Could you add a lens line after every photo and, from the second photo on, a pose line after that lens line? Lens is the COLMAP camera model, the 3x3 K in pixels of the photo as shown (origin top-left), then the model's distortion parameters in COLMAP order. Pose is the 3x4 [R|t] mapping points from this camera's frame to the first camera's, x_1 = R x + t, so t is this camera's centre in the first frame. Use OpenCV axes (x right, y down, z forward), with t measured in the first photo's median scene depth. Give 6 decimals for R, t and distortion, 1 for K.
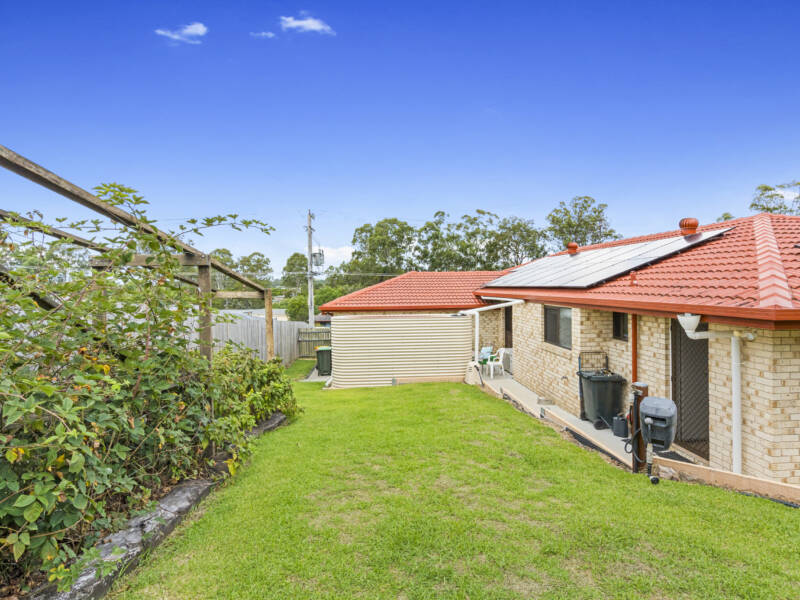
lens RADIAL K [[408.4, 0, 399.5], [0, 408.4, 287.1], [0, 0, 1]] dist [0.000520, -0.000120]
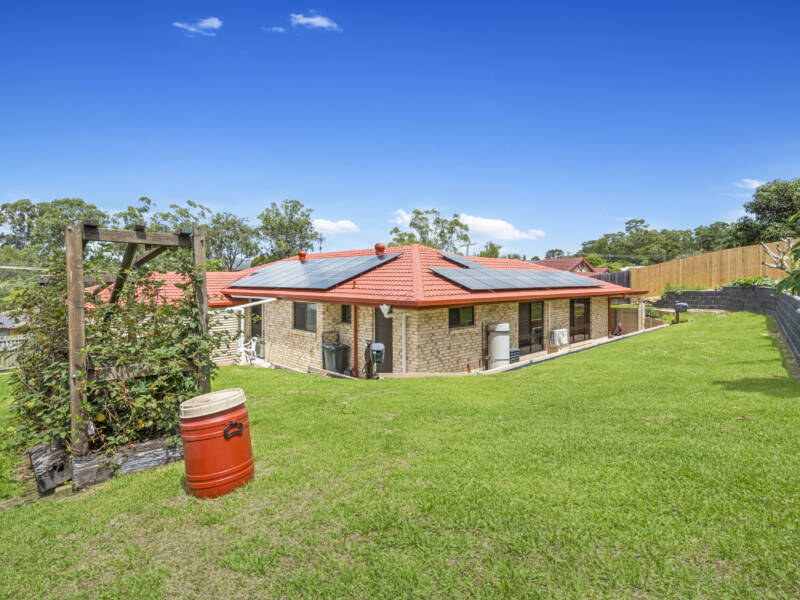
lens RADIAL K [[408.4, 0, 399.5], [0, 408.4, 287.1], [0, 0, 1]] dist [0.000520, -0.000120]
pose [[0.774280, -0.001003, 0.632842, -0.273768], [-0.005159, 0.999956, 0.007896, -0.018967], [-0.632822, -0.009379, 0.774241, -0.317003]]
